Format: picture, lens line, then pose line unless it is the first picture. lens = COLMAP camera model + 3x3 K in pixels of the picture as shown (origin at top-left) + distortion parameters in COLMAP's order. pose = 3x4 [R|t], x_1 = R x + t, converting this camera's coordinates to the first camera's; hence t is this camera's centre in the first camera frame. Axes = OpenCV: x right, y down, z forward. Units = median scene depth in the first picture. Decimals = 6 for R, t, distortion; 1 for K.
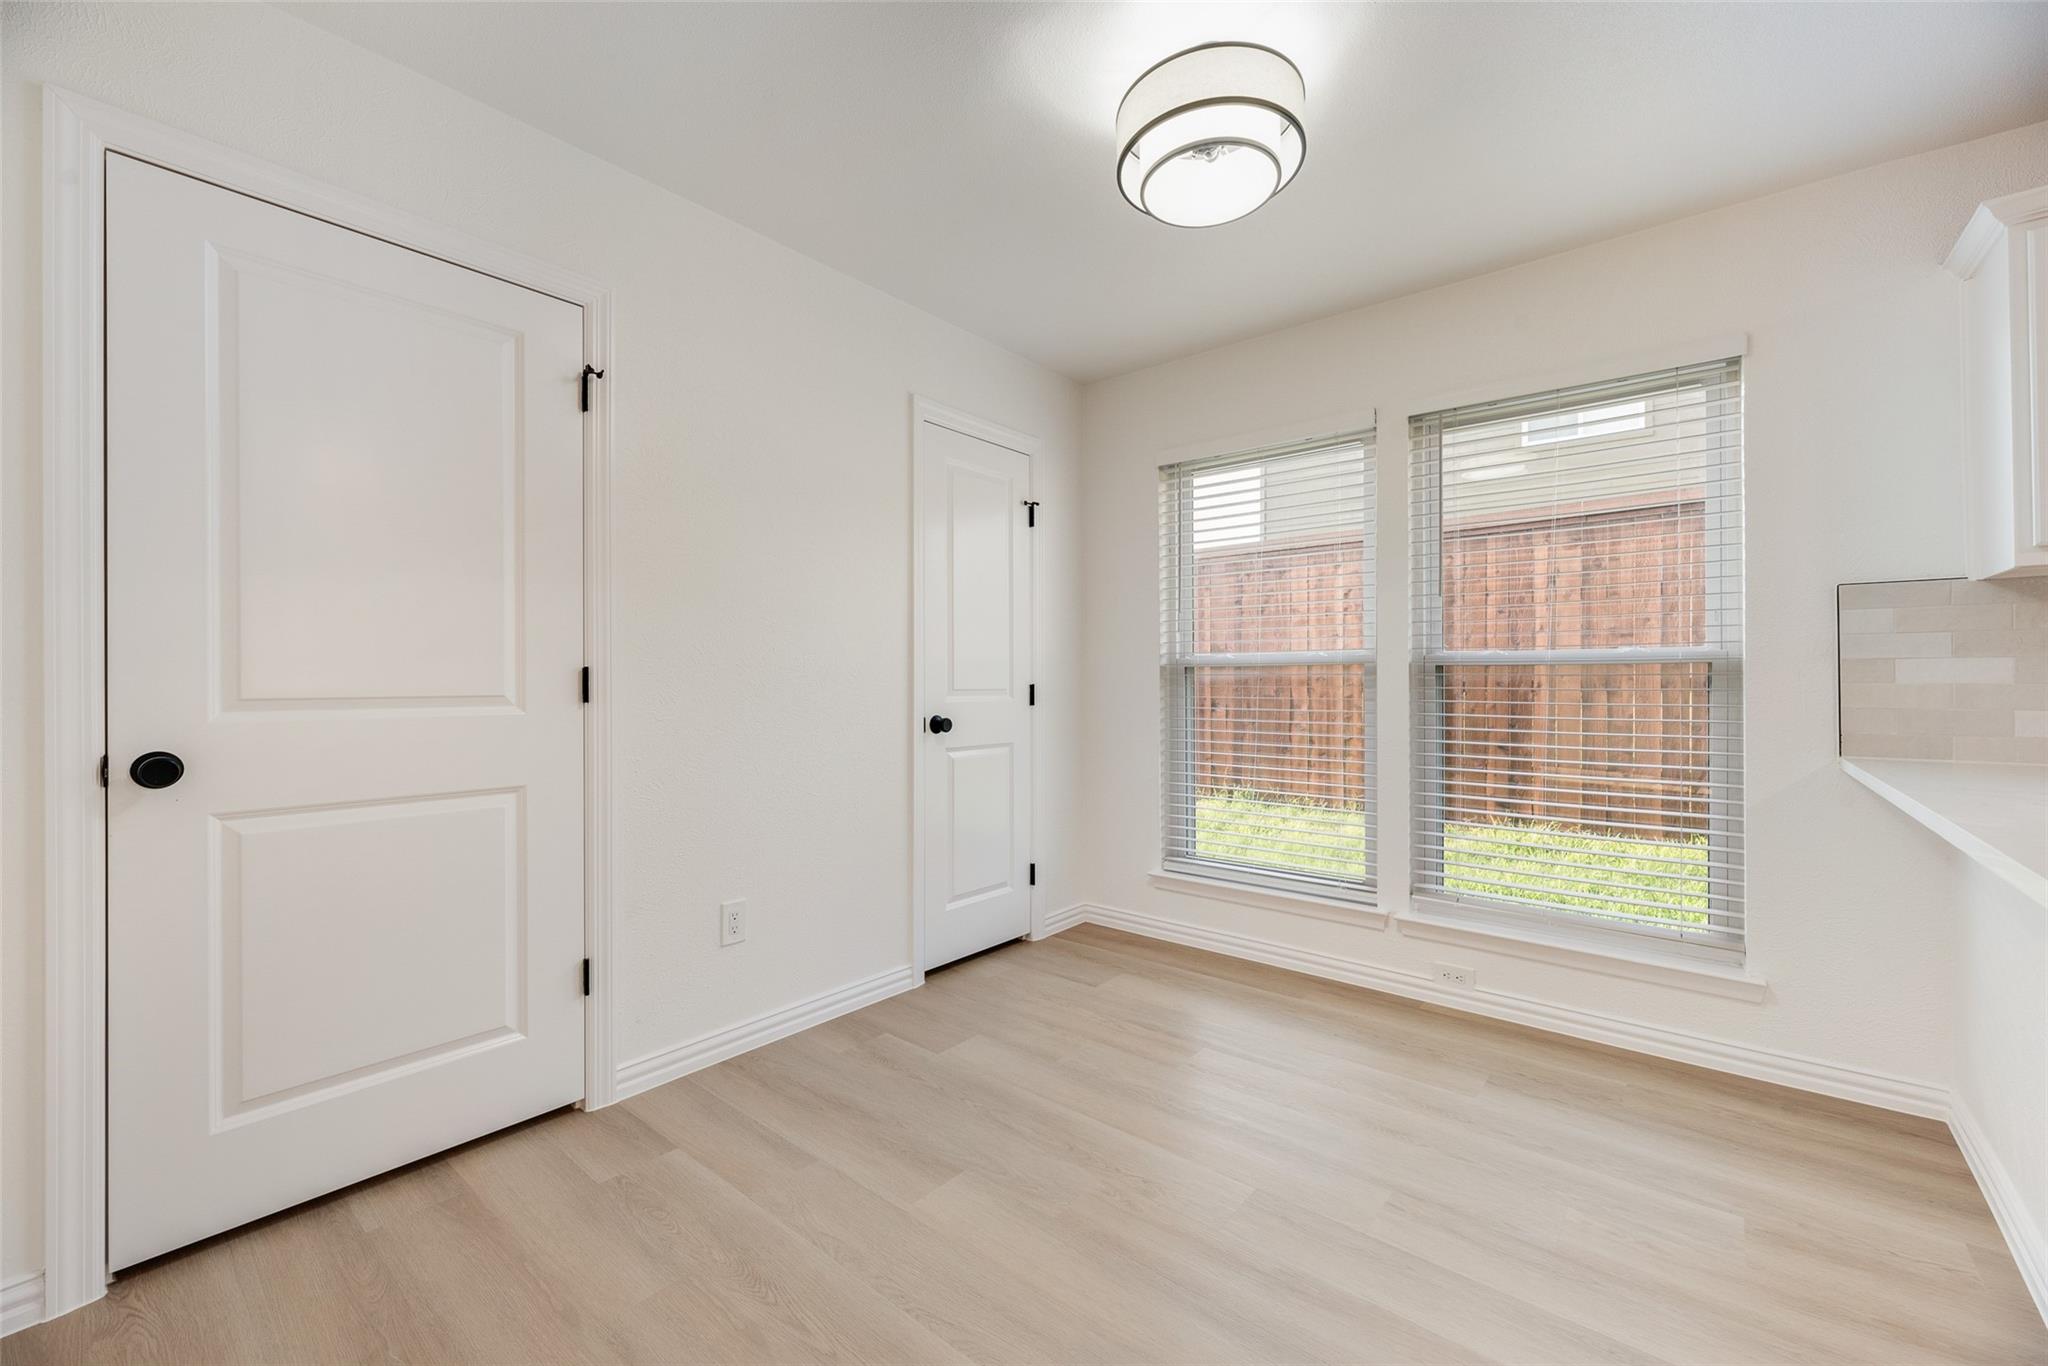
lens RADIAL K [[822.7, 0, 1024.0], [0, 822.7, 683.0], [0, 0, 1]] dist [0.001925, 0.000097]
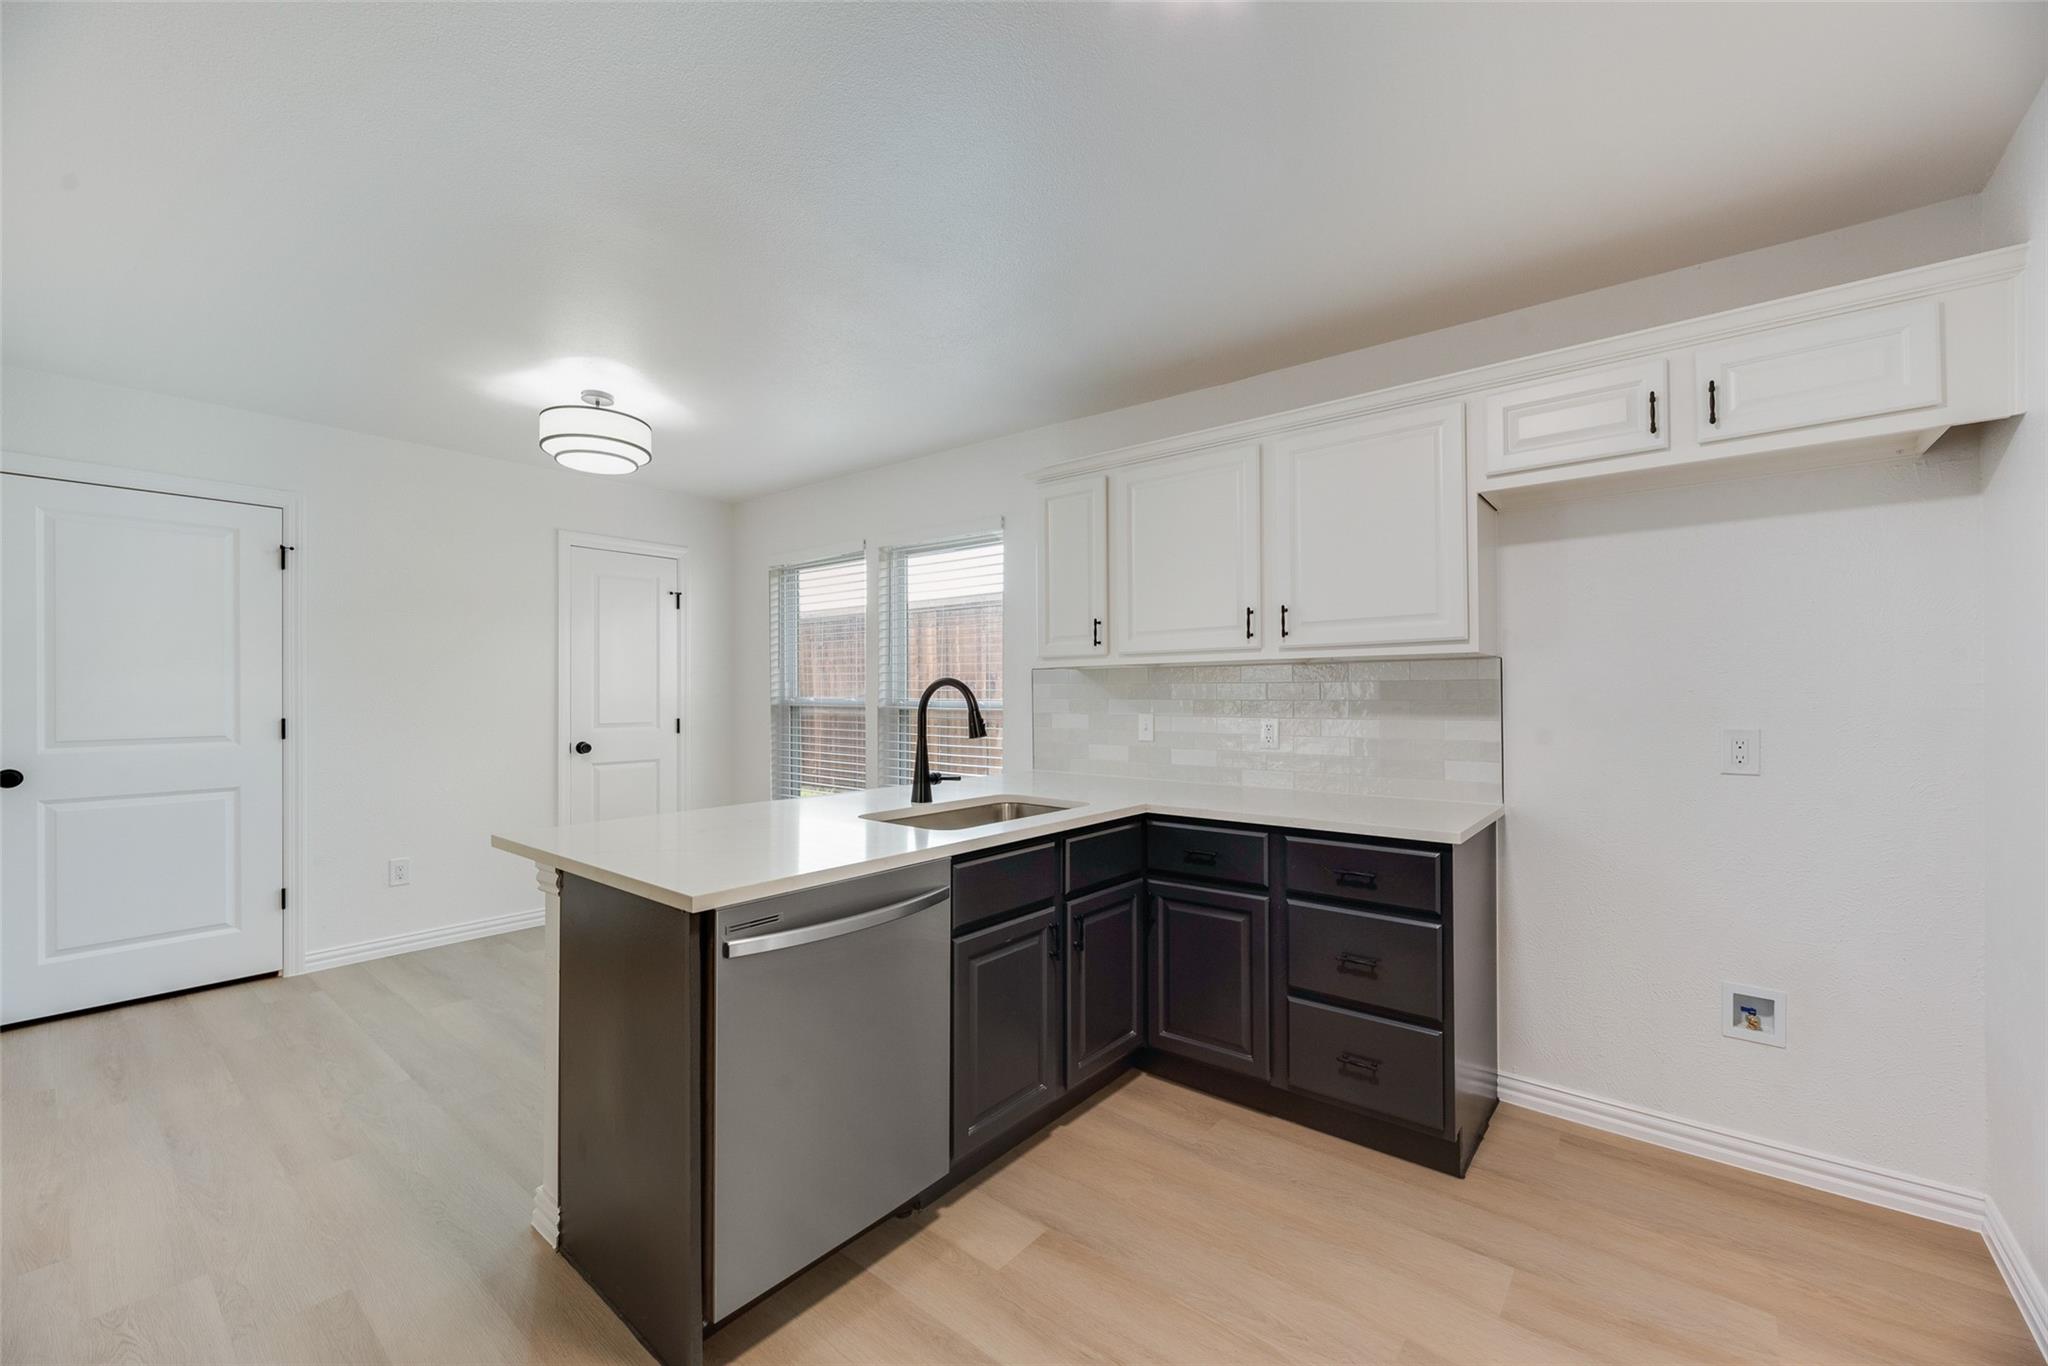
lens RADIAL K [[820.4, 0, 1024.7], [0, 820.4, 692.3], [0, 0, 1]] dist [0.001621, 0.000293]
pose [[0.999944, 0.000509, 0.010604, 0.737464], [-0.000509, 1.000000, 0.000045, -0.054892], [-0.010604, -0.000050, 0.999944, -0.540103]]
